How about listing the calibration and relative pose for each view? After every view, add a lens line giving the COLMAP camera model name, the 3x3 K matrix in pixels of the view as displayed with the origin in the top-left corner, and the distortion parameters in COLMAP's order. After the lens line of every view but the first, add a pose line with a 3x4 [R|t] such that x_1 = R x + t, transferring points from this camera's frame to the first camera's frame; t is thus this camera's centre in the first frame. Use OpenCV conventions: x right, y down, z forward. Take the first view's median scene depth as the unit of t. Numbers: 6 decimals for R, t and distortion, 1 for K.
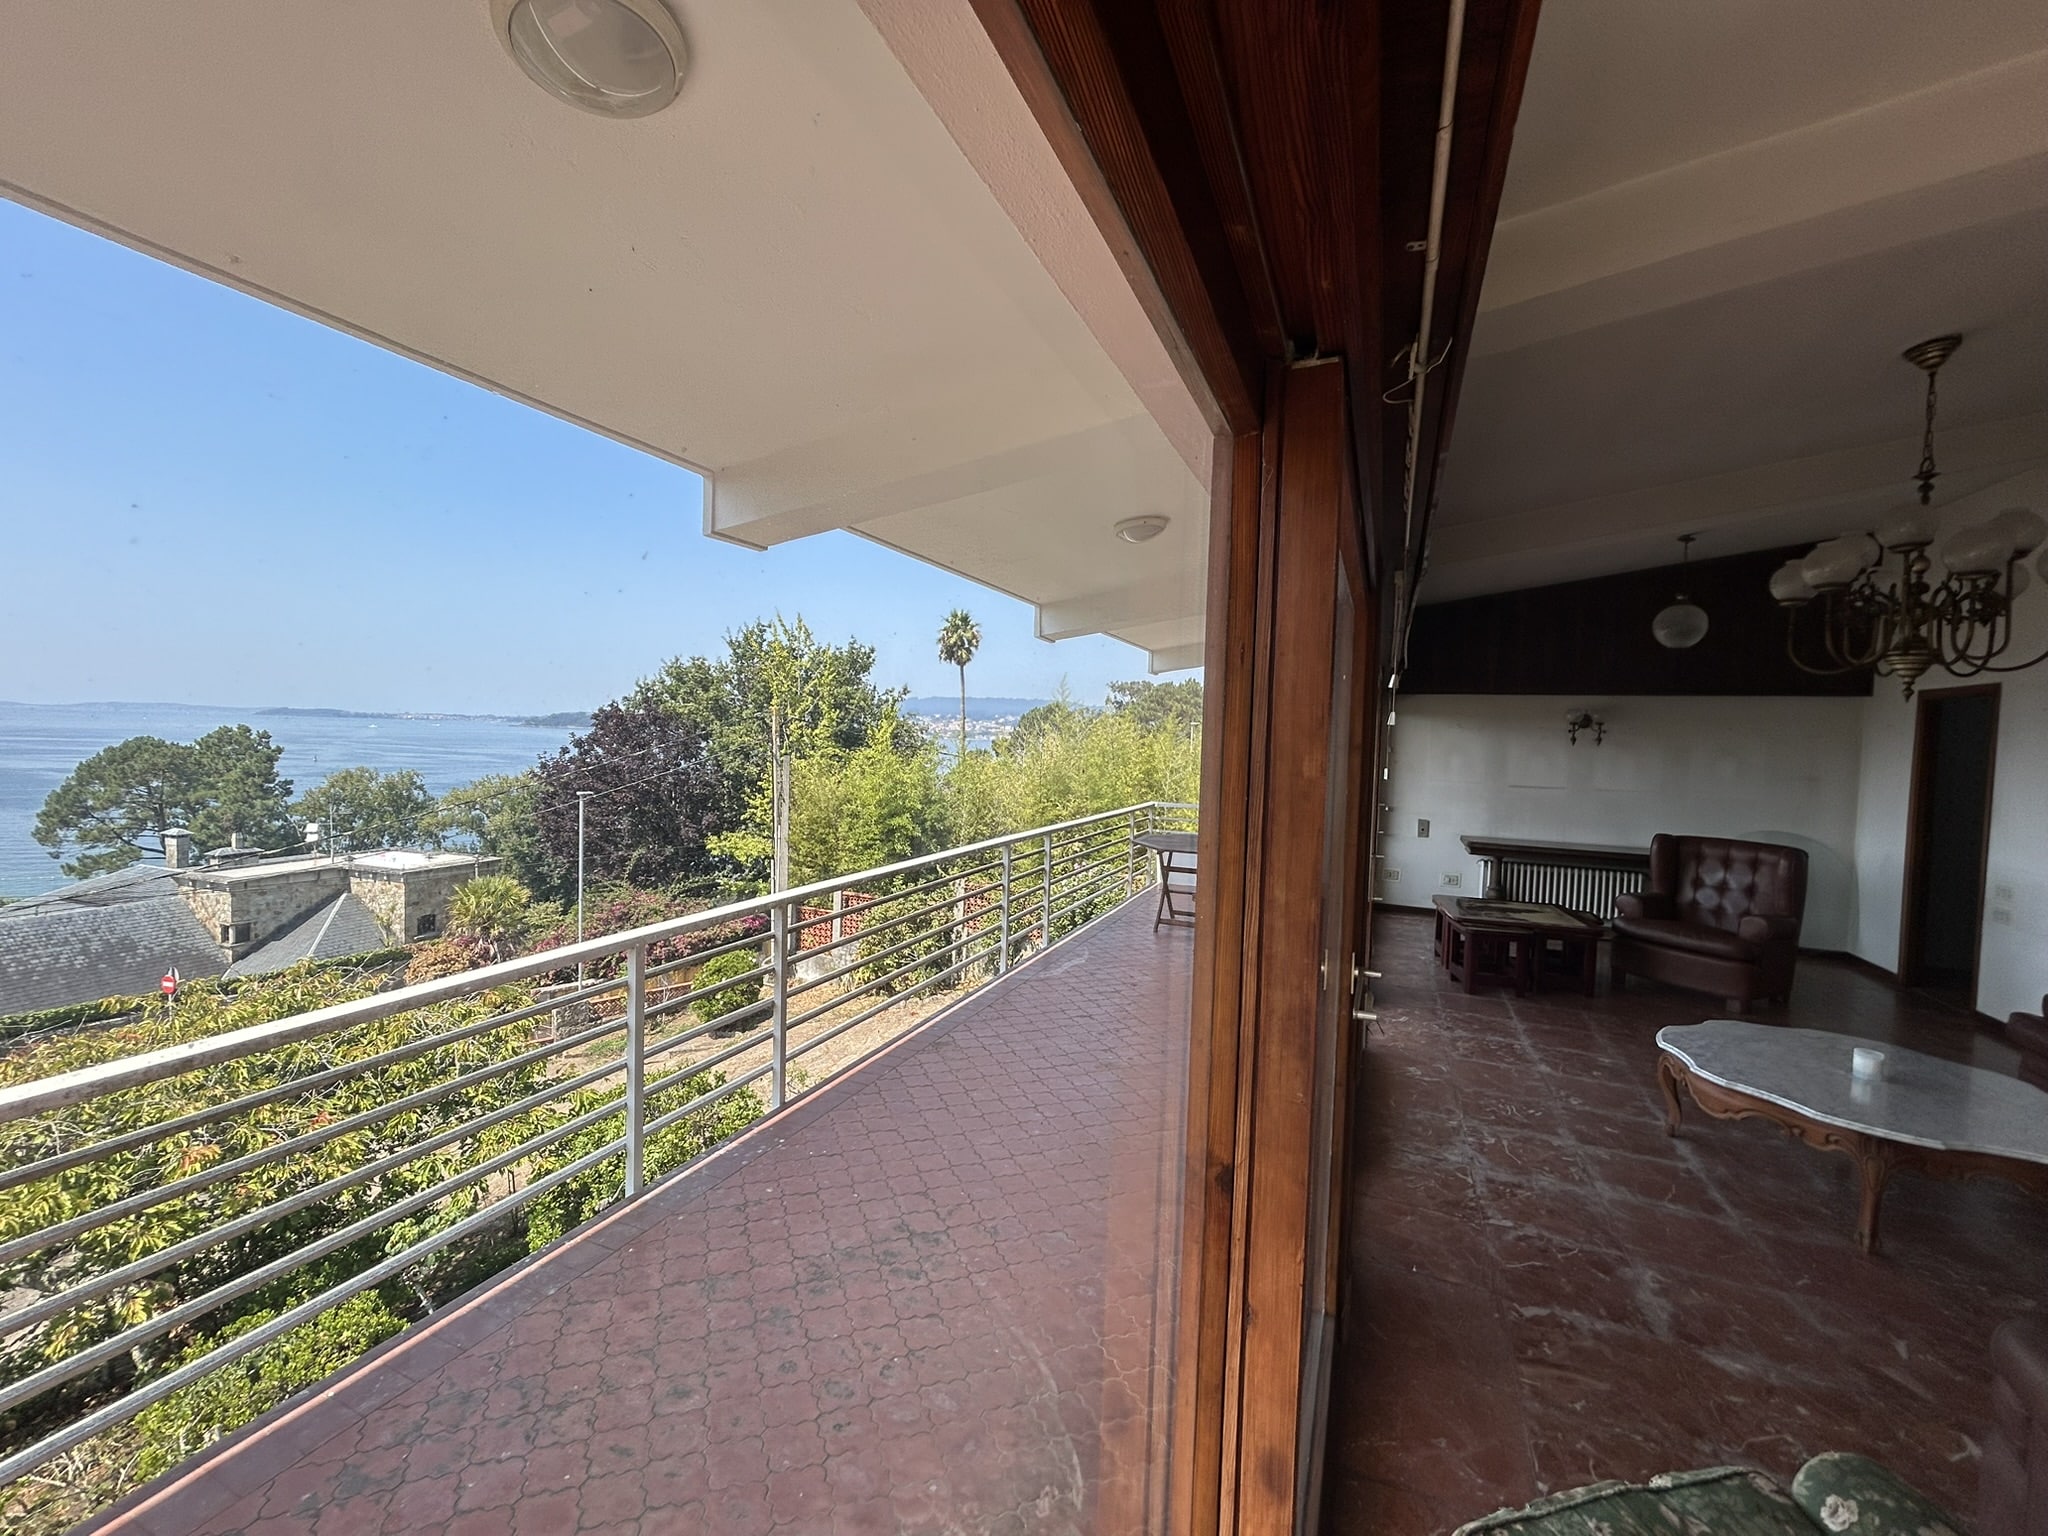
lens RADIAL K [[822.4, 0, 1024.6], [0, 822.4, 766.3], [0, 0, 1]] dist [0.000988, -0.000652]
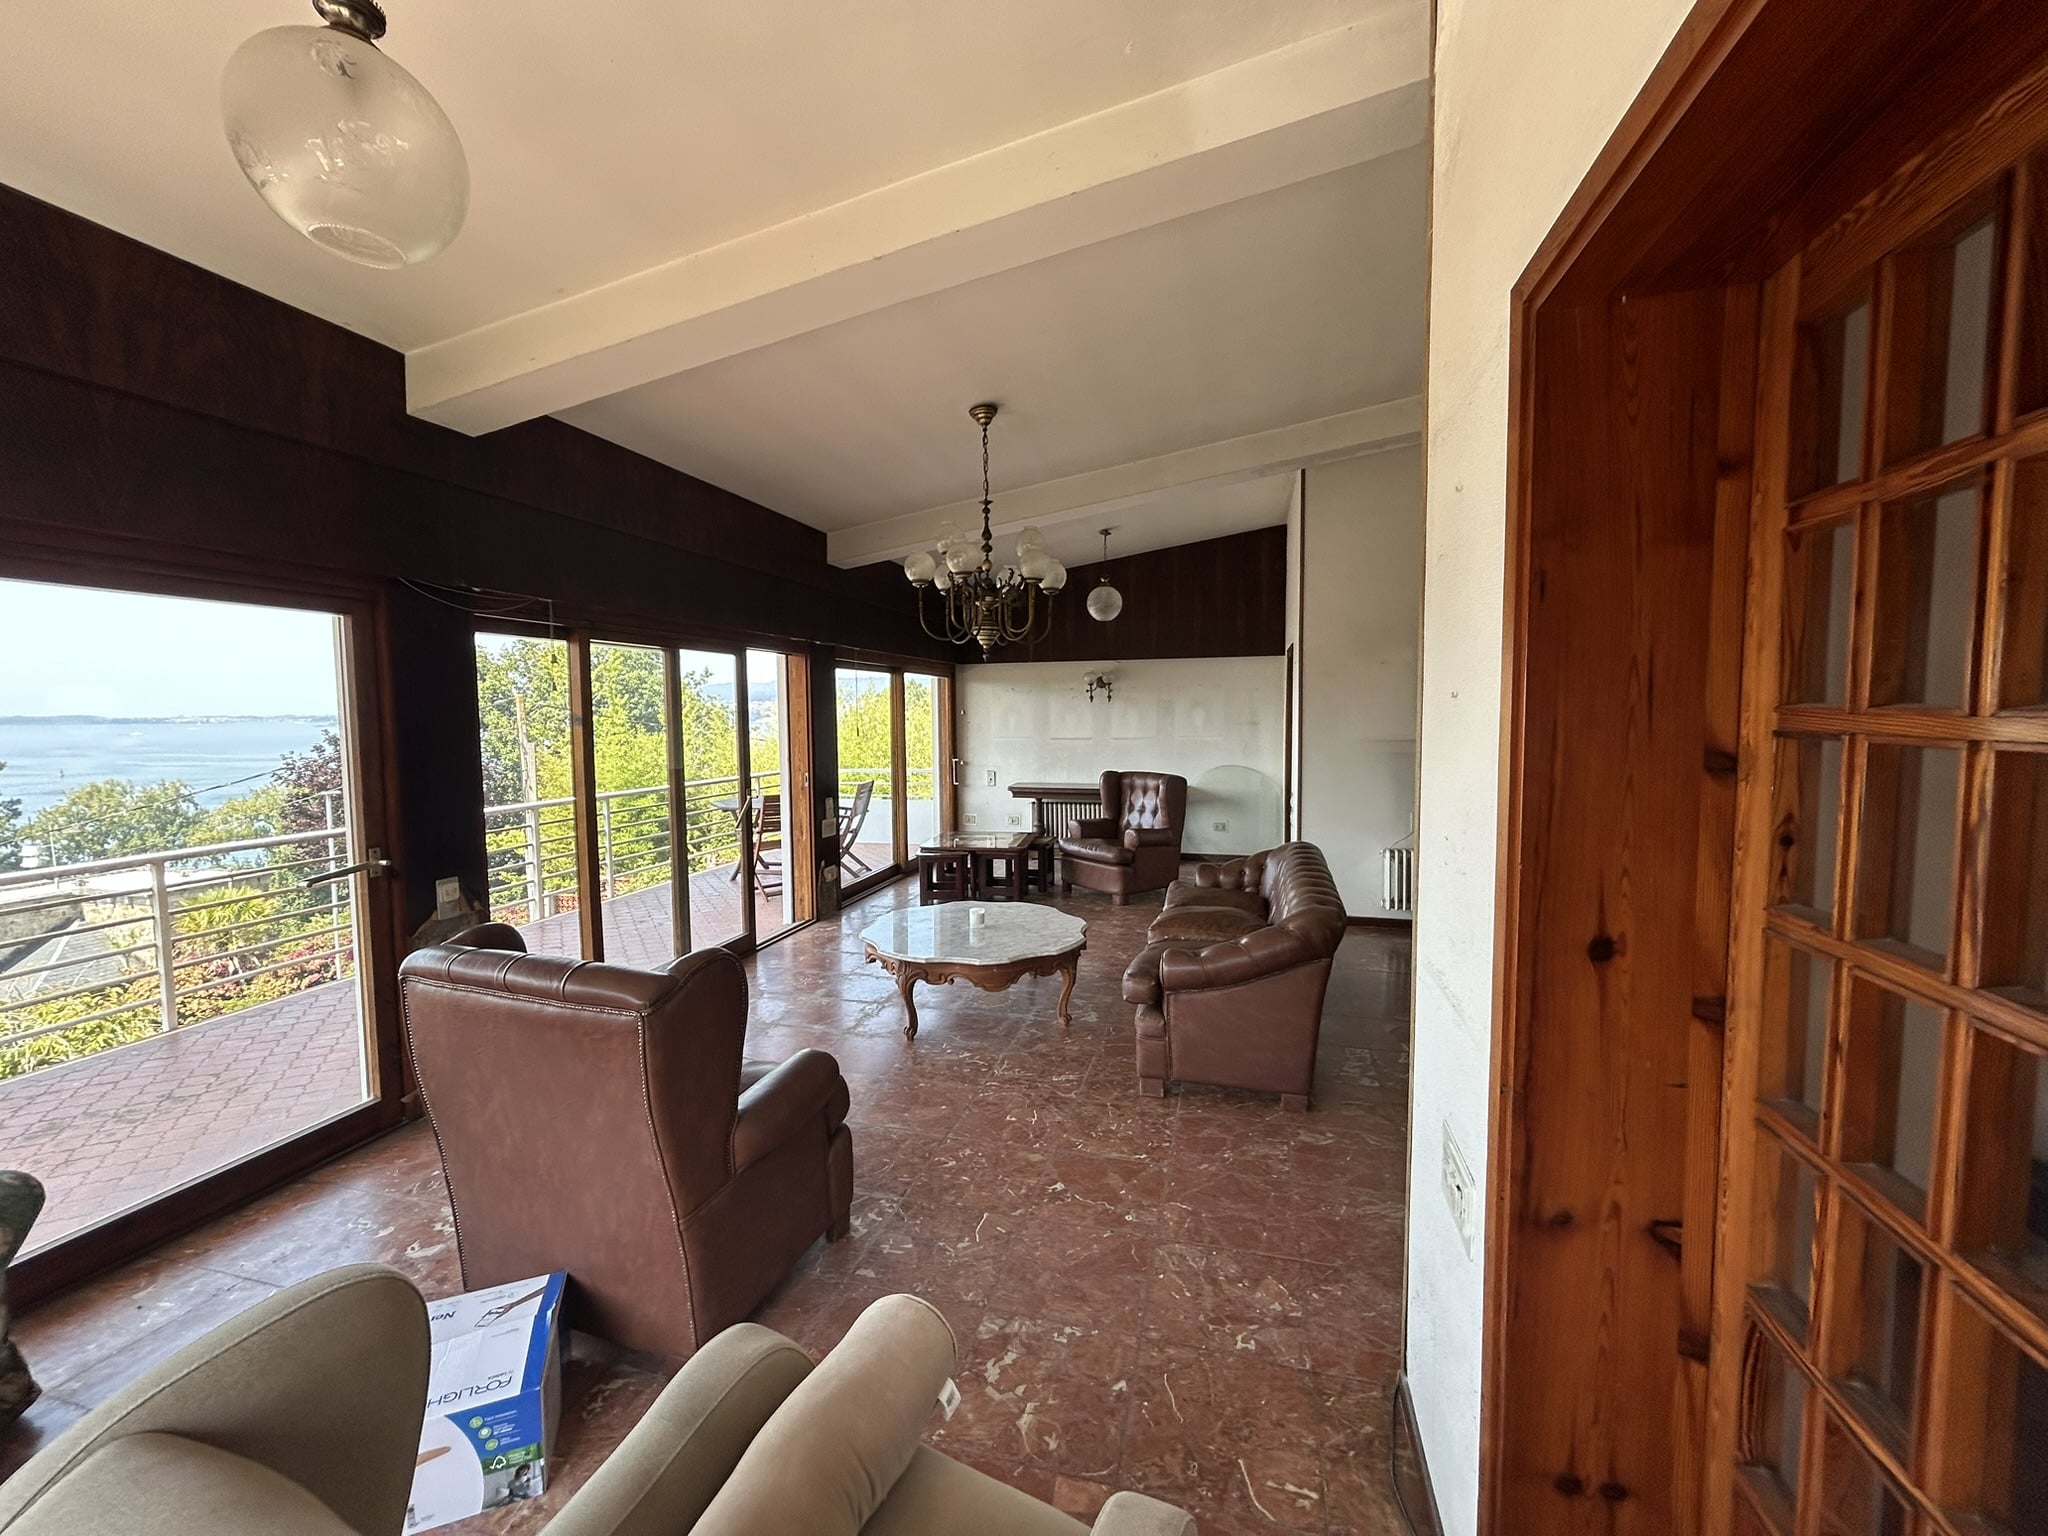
lens RADIAL K [[822.4, 0, 1028.4], [0, 822.4, 767.1], [0, 0, 1]] dist [0.000988, -0.000652]
pose [[0.987441, -0.049627, 0.149994, 0.922331], [0.045095, 0.998422, 0.033466, 0.057750], [-0.151418, -0.026281, 0.988120, -0.421715]]
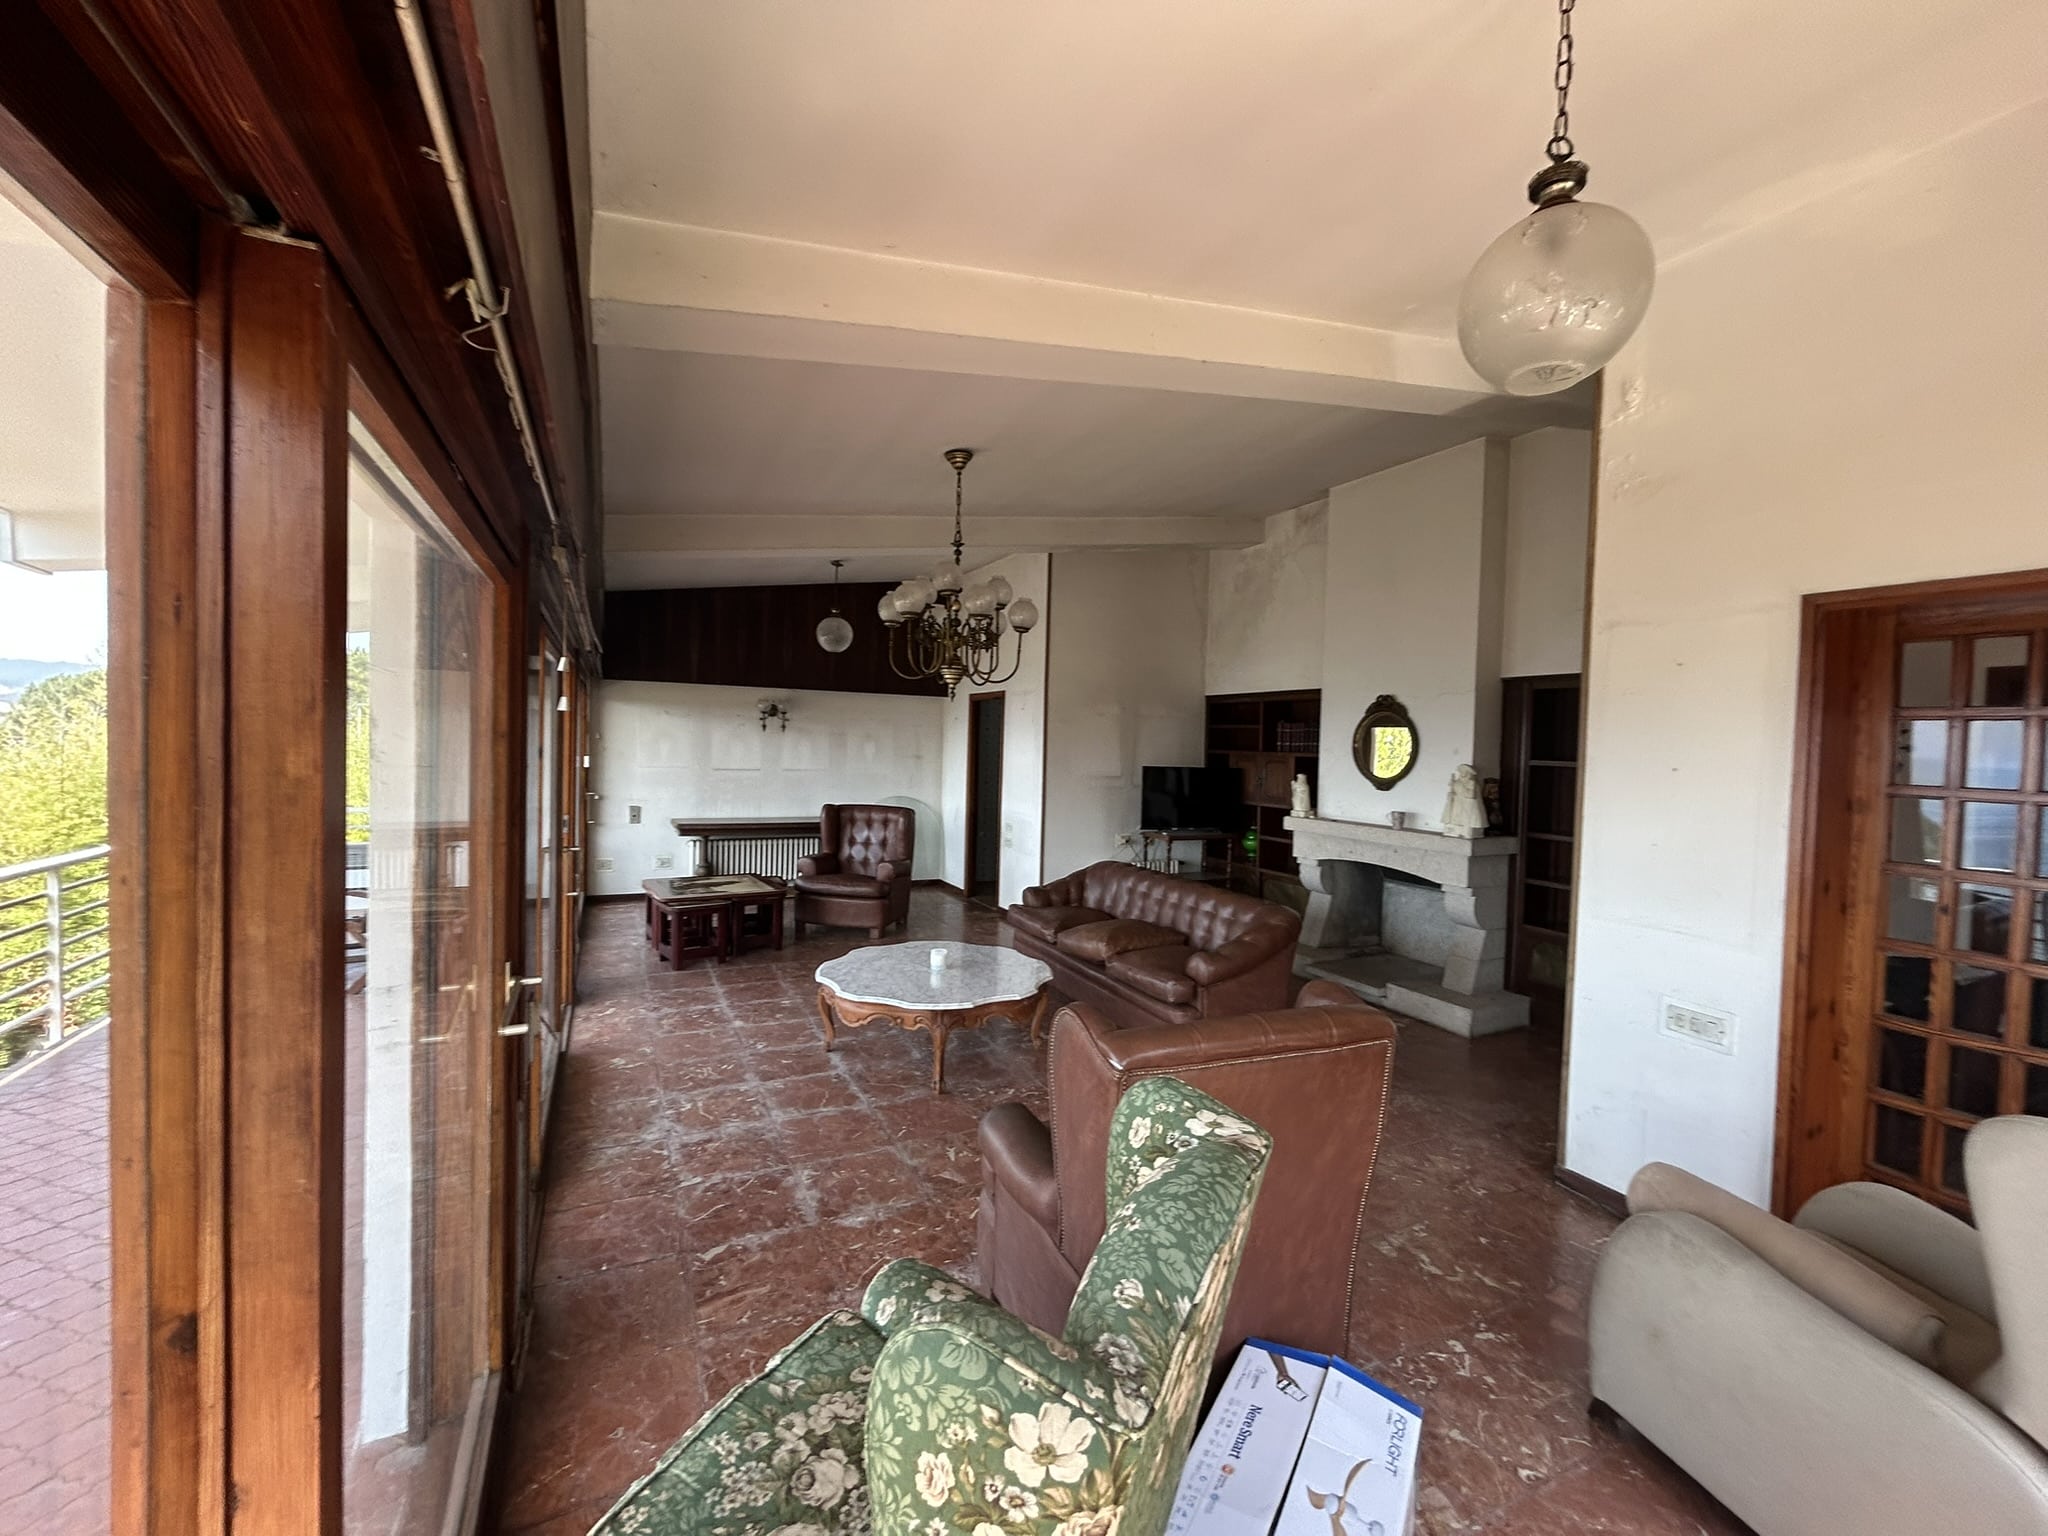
lens RADIAL K [[822.4, 0, 1024.1], [0, 822.4, 767.0], [0, 0, 1]] dist [0.000988, -0.000652]
pose [[0.639828, -0.034043, 0.767763, 0.052593], [0.020330, 0.999419, 0.027372, -0.000771], [-0.768249, -0.001904, 0.640148, -0.008363]]
